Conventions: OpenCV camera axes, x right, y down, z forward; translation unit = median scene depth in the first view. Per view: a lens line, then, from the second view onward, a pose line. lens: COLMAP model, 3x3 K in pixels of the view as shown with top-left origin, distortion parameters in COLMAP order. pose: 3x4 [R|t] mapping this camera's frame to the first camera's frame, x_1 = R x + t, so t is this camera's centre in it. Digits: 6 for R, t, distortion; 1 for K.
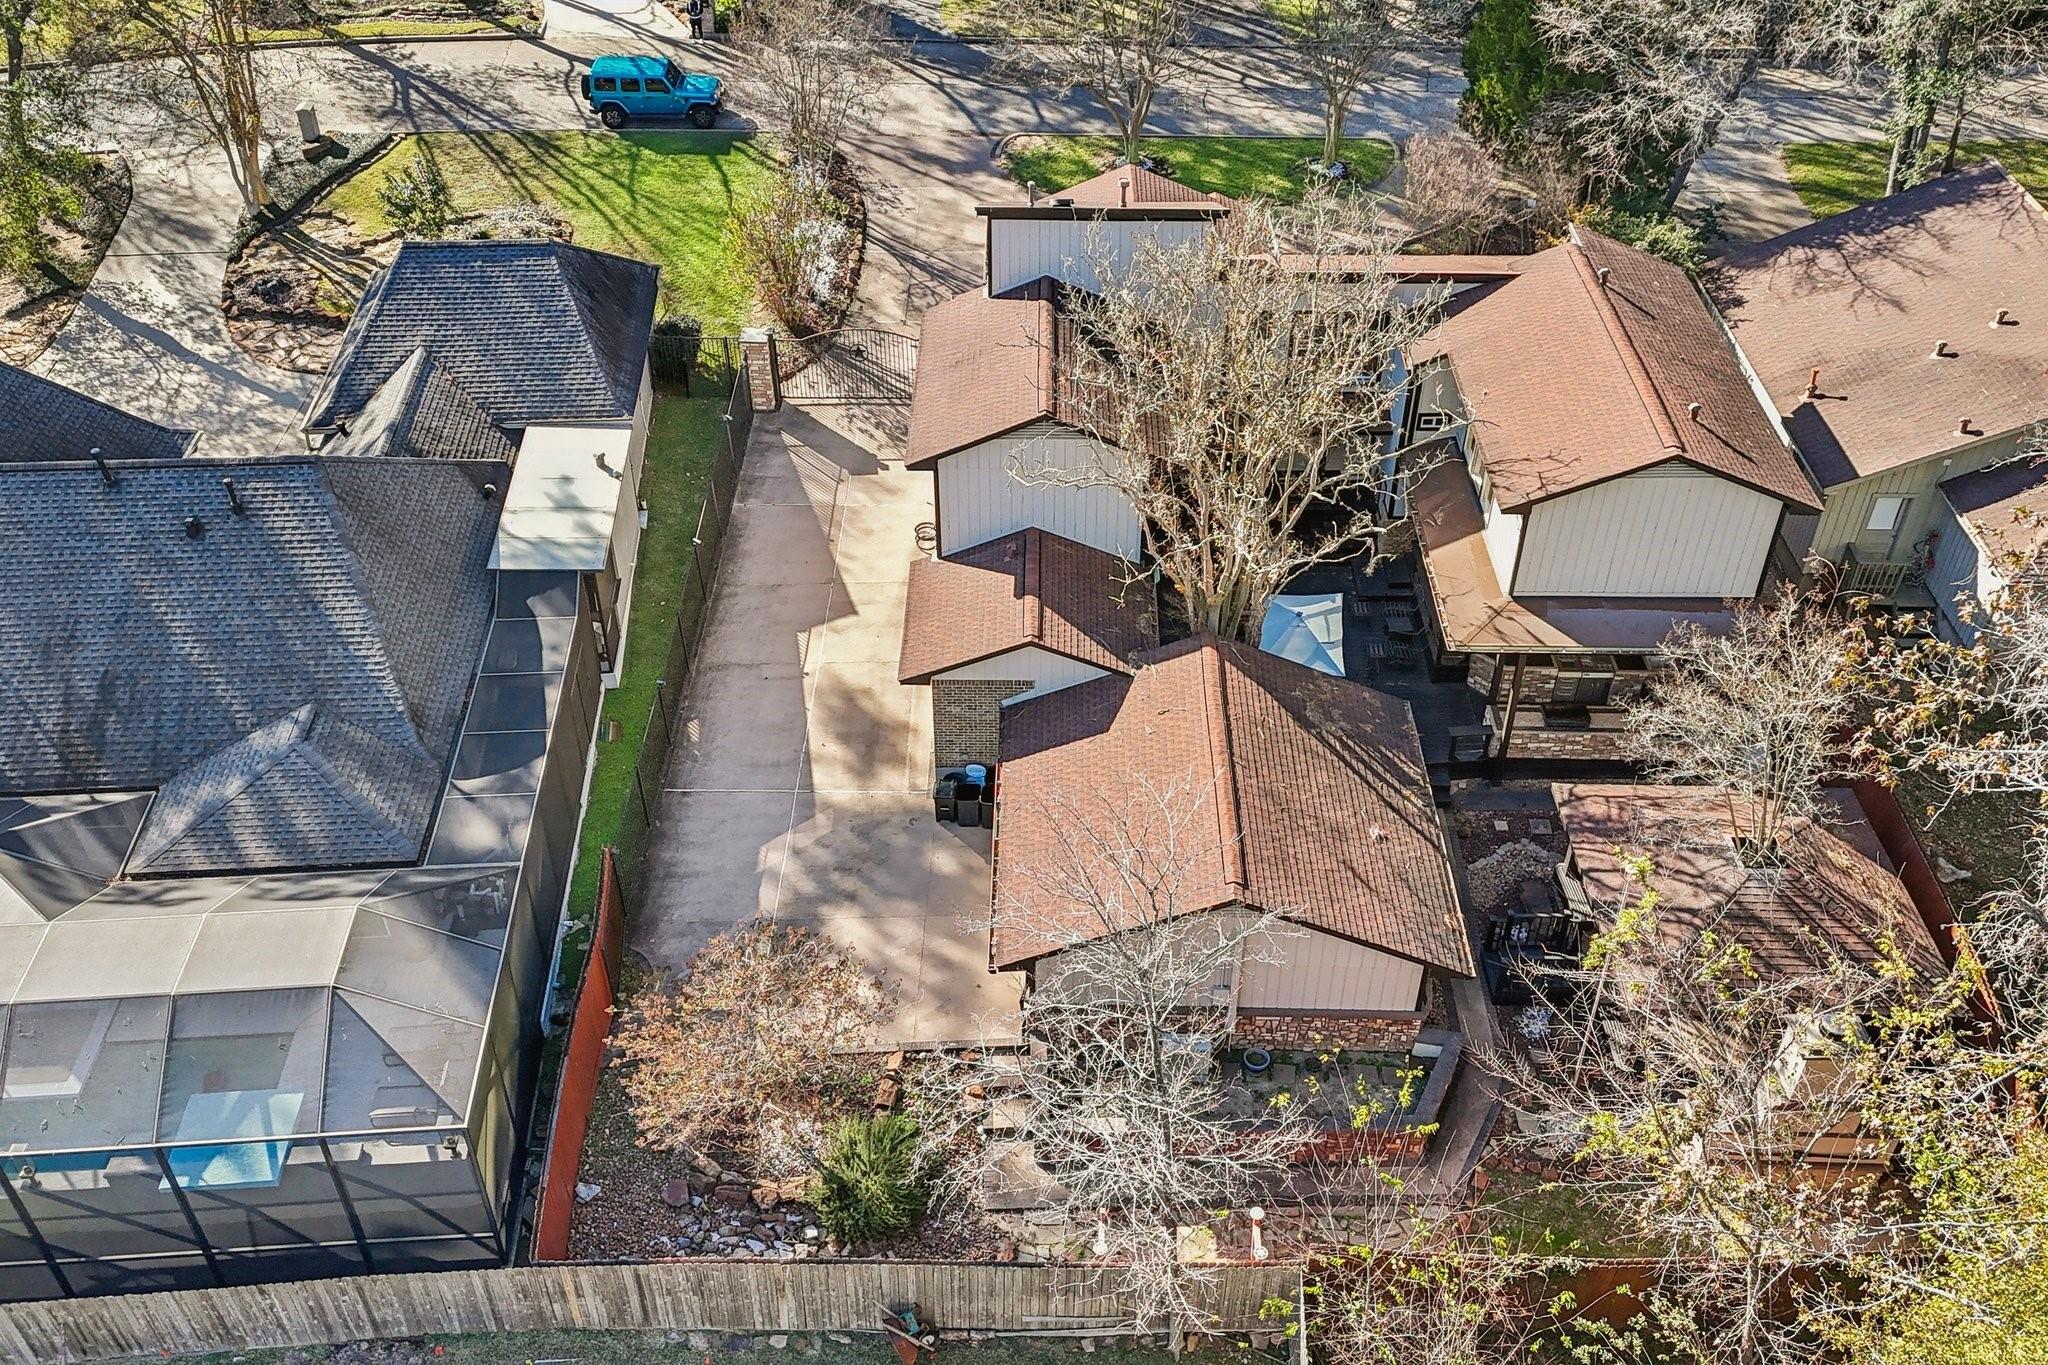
lens RADIAL K [[1778.7, 0, 1024.0], [0, 1778.7, 682.5], [0, 0, 1]] dist [0.097928, -0.140294]
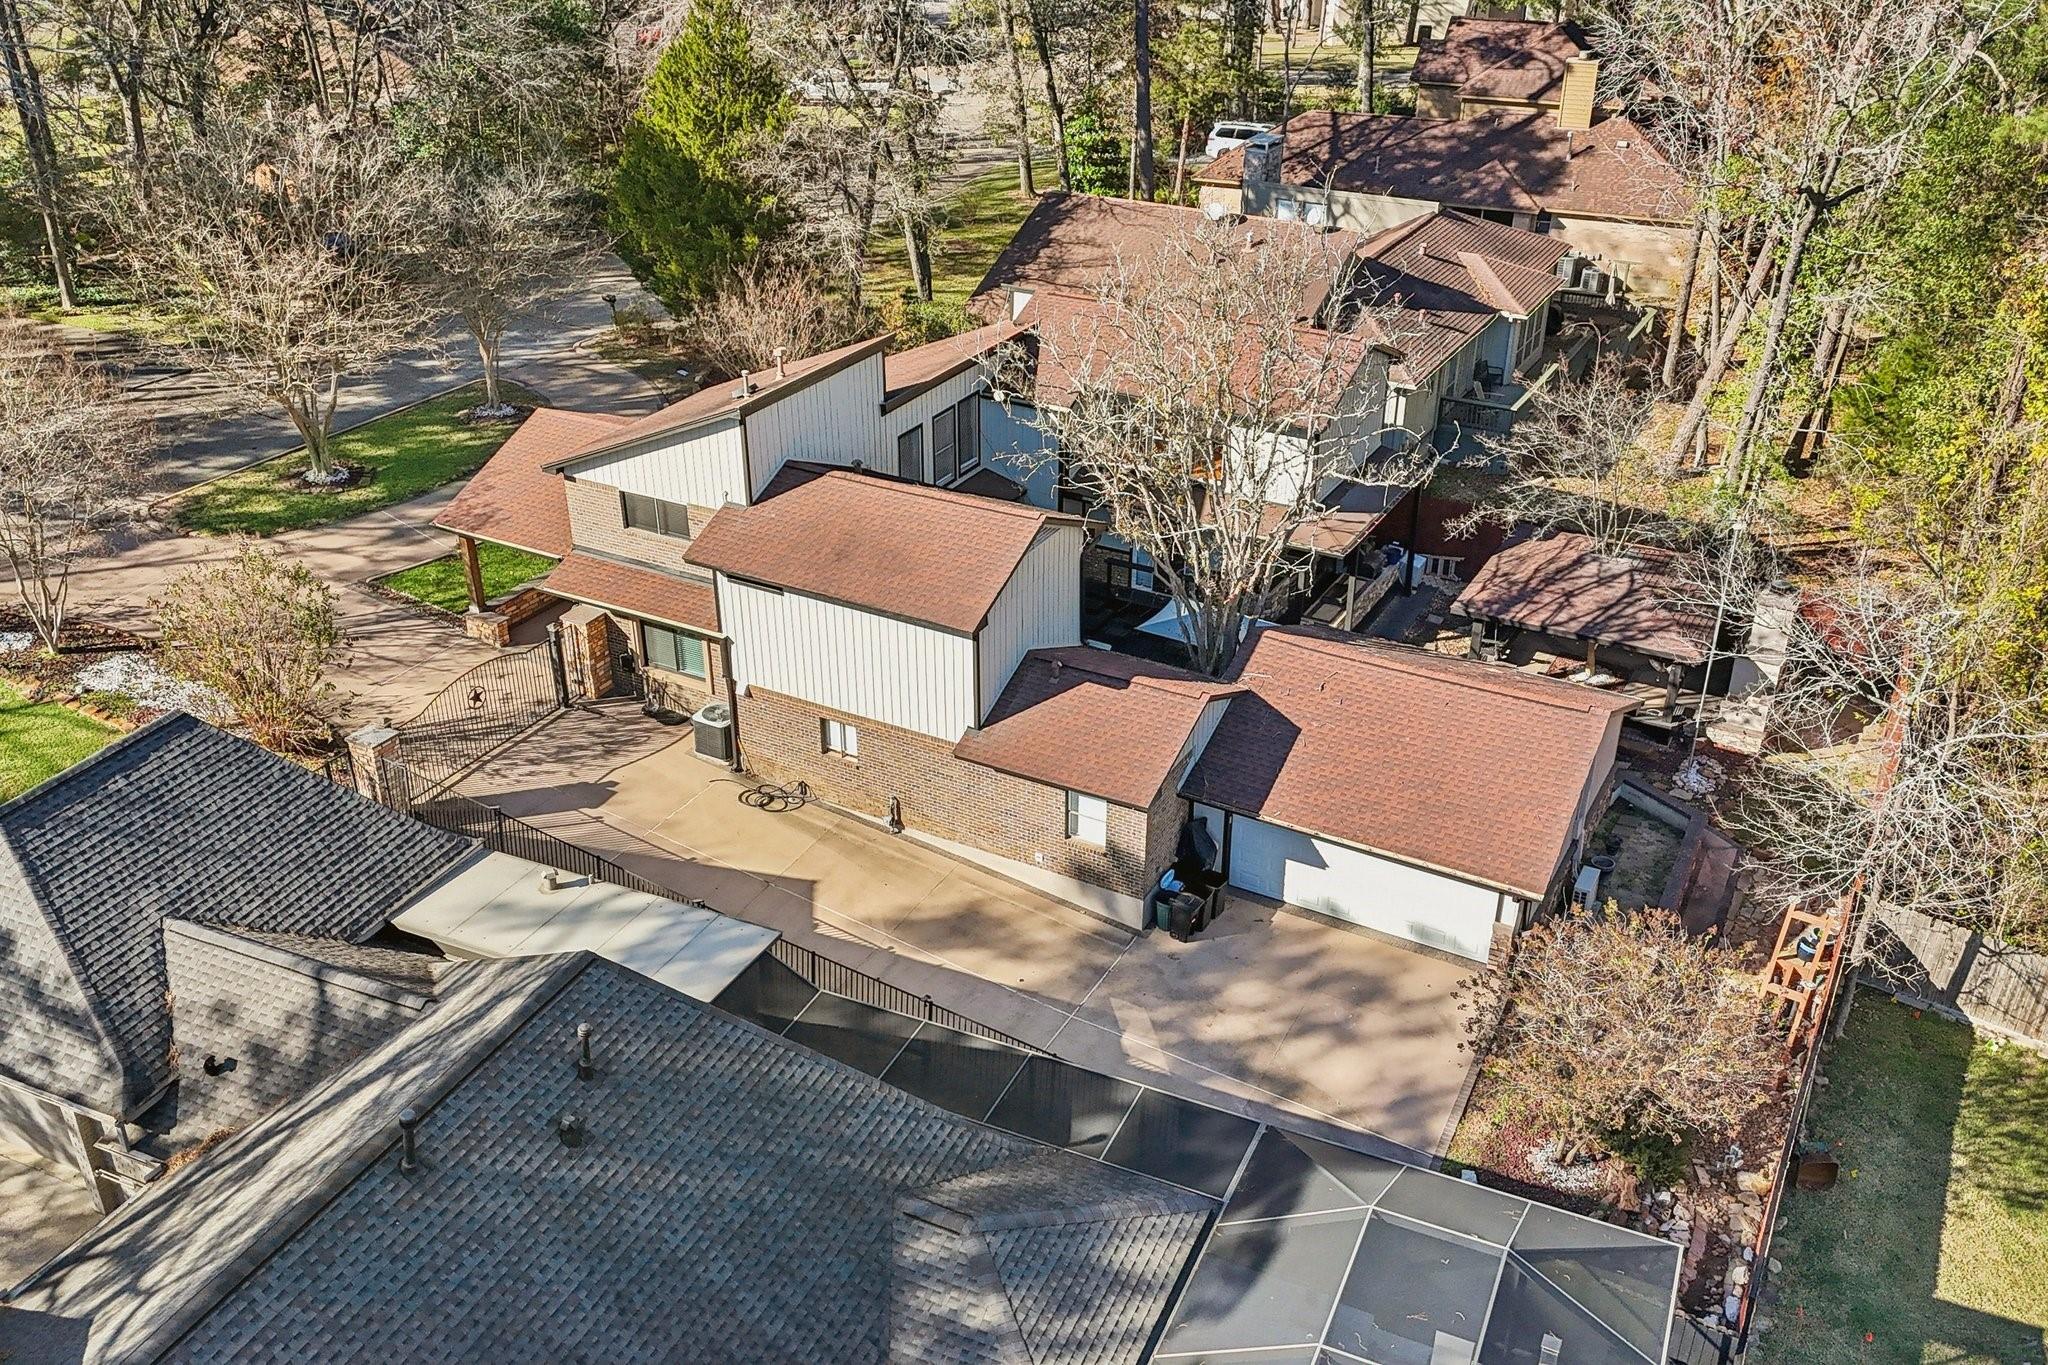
lens RADIAL K [[1781.1, 0, 1024.0], [0, 1781.1, 682.5], [0, 0, 1]] dist [0.122960, -0.221215]
pose [[0.469512, -0.420528, 0.776347, -0.744947], [0.557313, 0.823140, 0.108828, -0.176591], [-0.684807, 0.381572, 0.620839, 0.420328]]
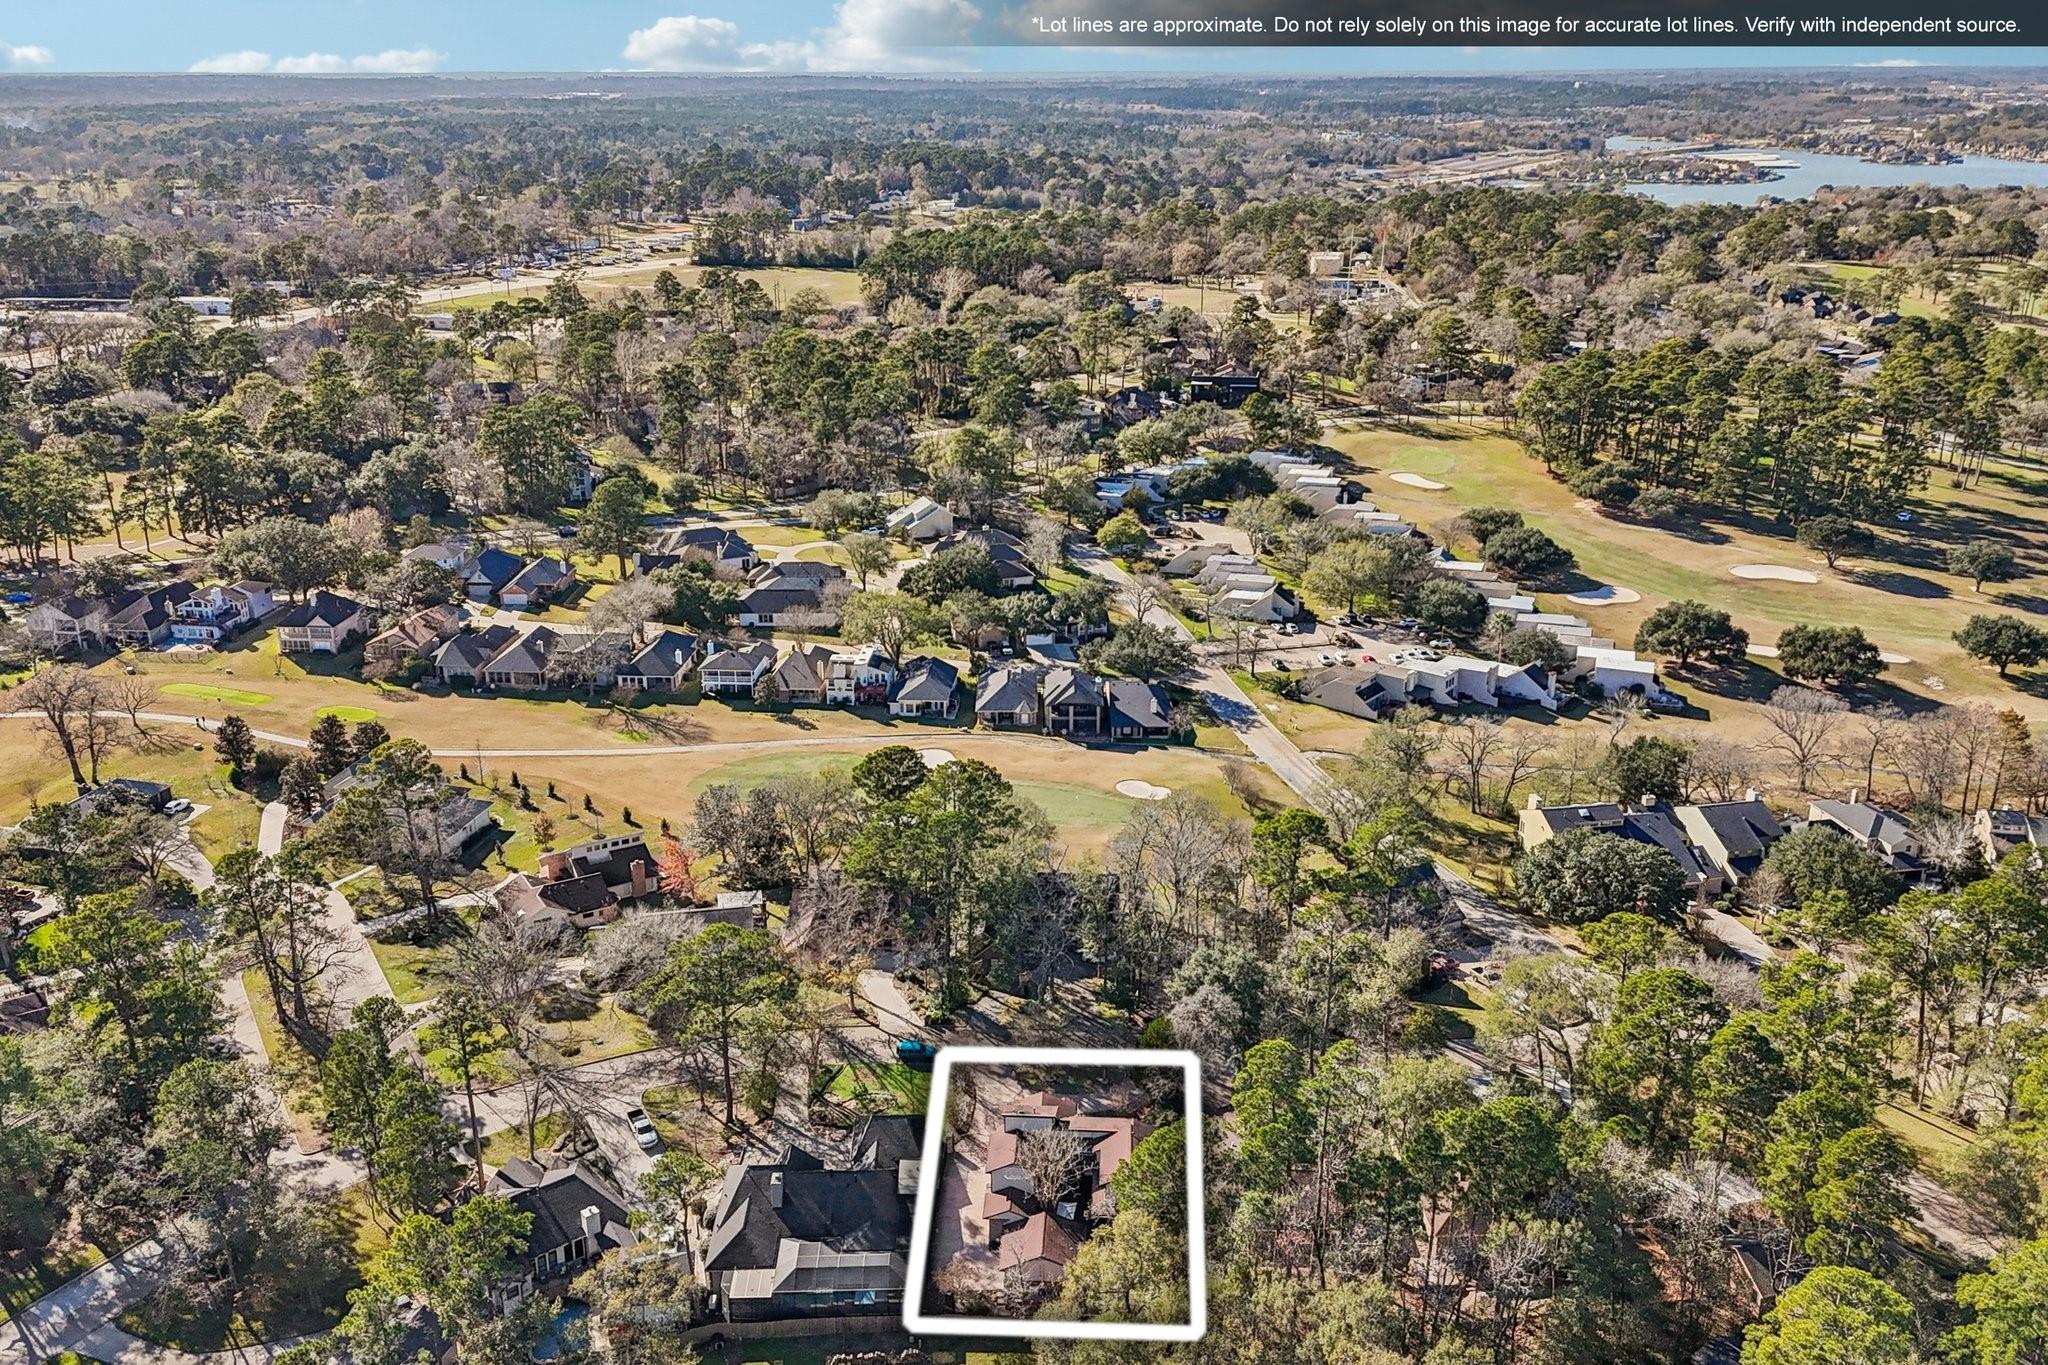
lens RADIAL K [[1781.1, 0, 1024.0], [0, 1781.1, 682.5], [0, 0, 1]] dist [0.122960, -0.221215]
pose [[0.998699, 0.007554, -0.050433, 0.268731], [-0.024486, 0.938536, -0.344311, 0.298390], [0.044733, 0.345098, 0.937500, -3.924482]]
